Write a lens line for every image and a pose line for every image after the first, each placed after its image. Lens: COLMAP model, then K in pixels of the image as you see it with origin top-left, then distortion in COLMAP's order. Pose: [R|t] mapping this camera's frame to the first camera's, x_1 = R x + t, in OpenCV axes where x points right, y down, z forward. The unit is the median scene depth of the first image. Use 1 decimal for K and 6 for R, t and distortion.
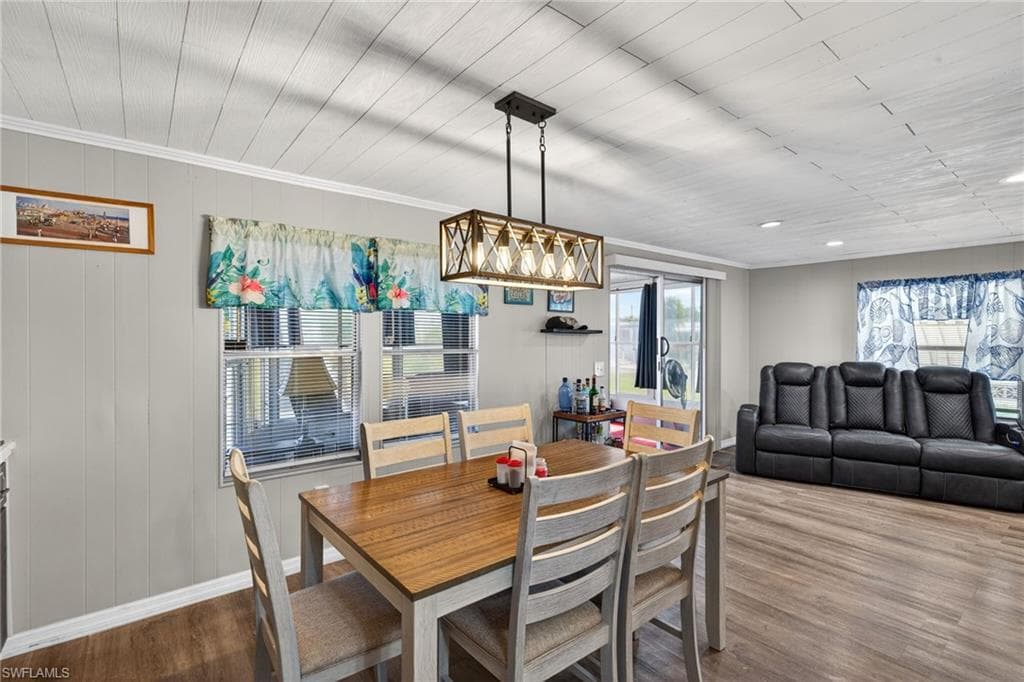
lens RADIAL K [[469.7, 0, 509.2], [0, 469.7, 340.4], [0, 0, 1]] dist [0.003452, 0.000112]
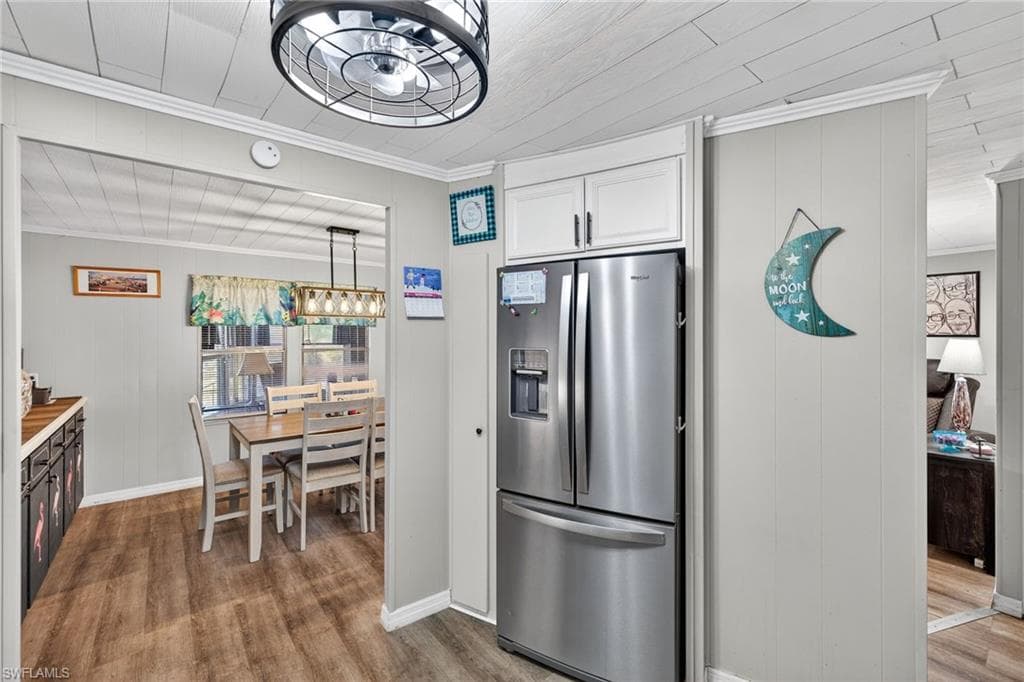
lens RADIAL K [[429.3, 0, 504.0], [0, 429.3, 334.1], [0, 0, 1]] dist [0.004647, 0.000037]
pose [[0.999998, -0.000559, 0.001797, 0.350237], [0.000564, 0.999996, -0.002926, -0.020649], [-0.001795, 0.002927, 0.999994, -0.410486]]
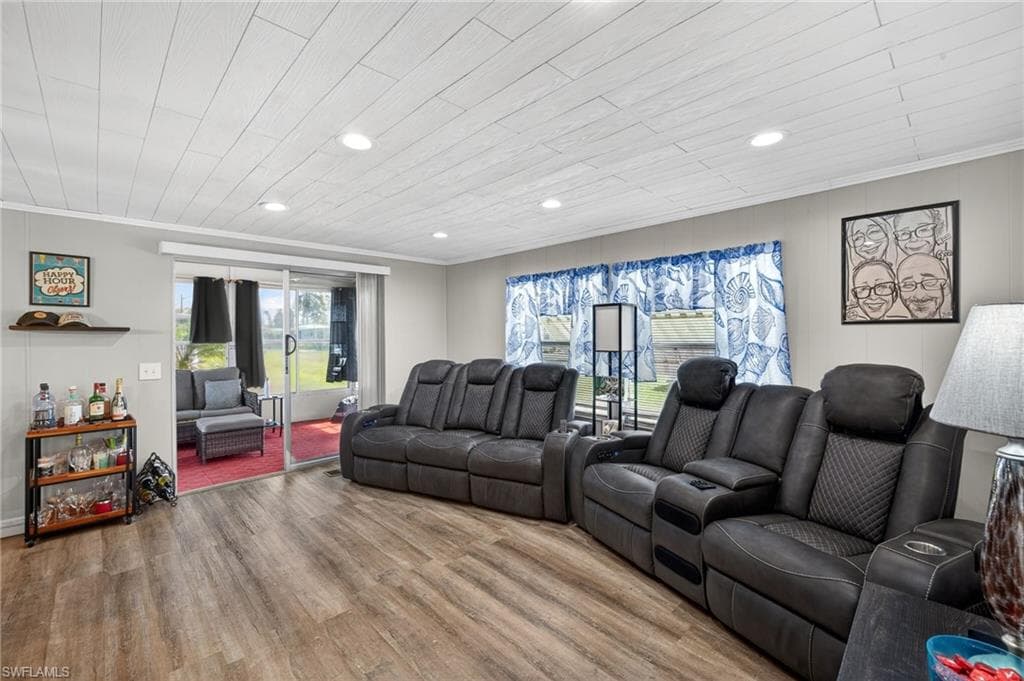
lens RADIAL K [[429.3, 0, 510.3], [0, 429.3, 336.0], [0, 0, 1]] dist [0.004647, 0.000037]
pose [[0.994863, -0.005399, 0.101086, 0.875948], [0.005738, 0.999979, -0.003061, 0.001038], [-0.101067, 0.003626, 0.994873, 0.144184]]
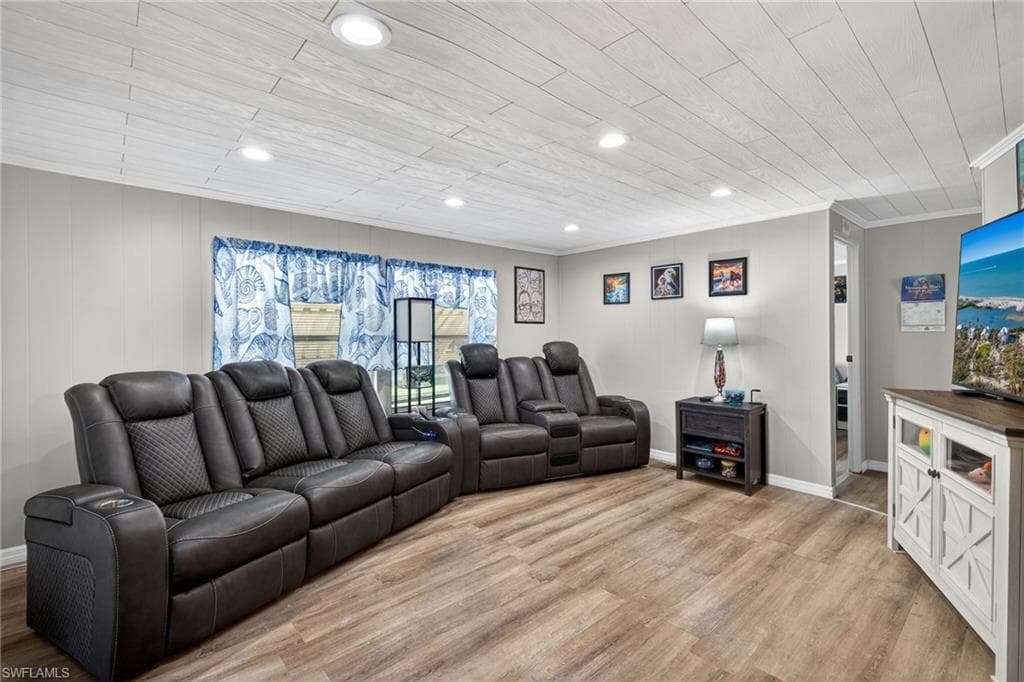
lens RADIAL K [[455.0, 0, 506.4], [0, 455.0, 337.0], [0, 0, 1]] dist [0.009422, 0.000294]
pose [[-0.057849, -0.001919, 0.998323, 0.146004], [0.014876, 0.999885, 0.002784, 0.020245], [-0.998214, 0.015012, -0.057814, 0.863026]]
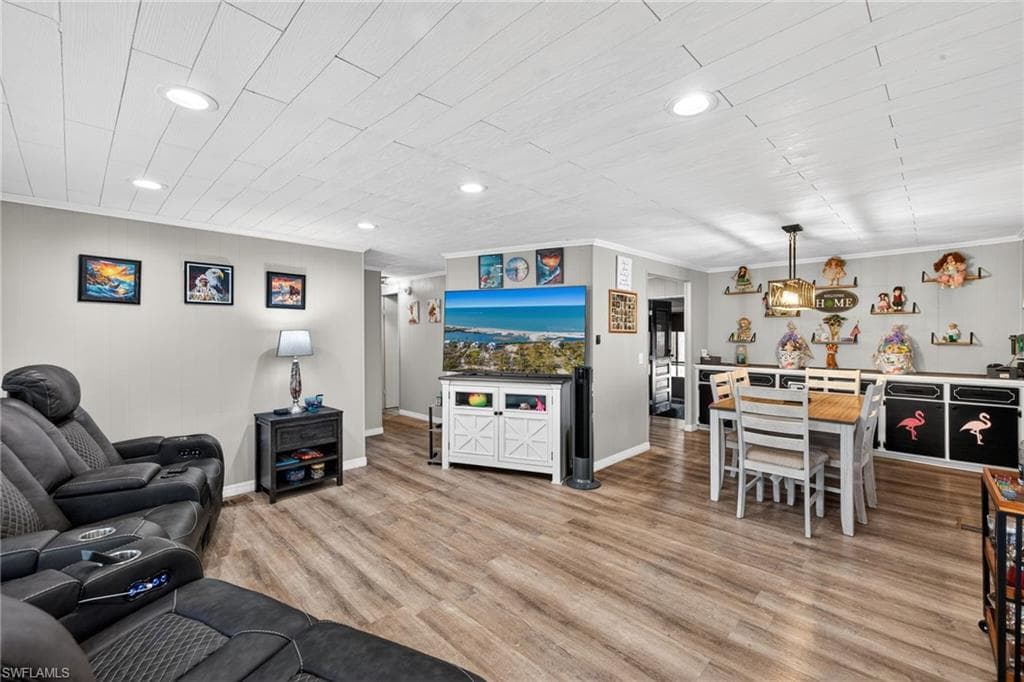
lens RADIAL K [[429.3, 0, 506.7], [0, 429.3, 339.5], [0, 0, 1]] dist [0.004647, 0.000037]
pose [[-0.993098, 0.005876, -0.117137, 0.770320], [0.003668, 0.999812, 0.019053, -0.008955], [0.117227, 0.018492, -0.992933, 1.367155]]
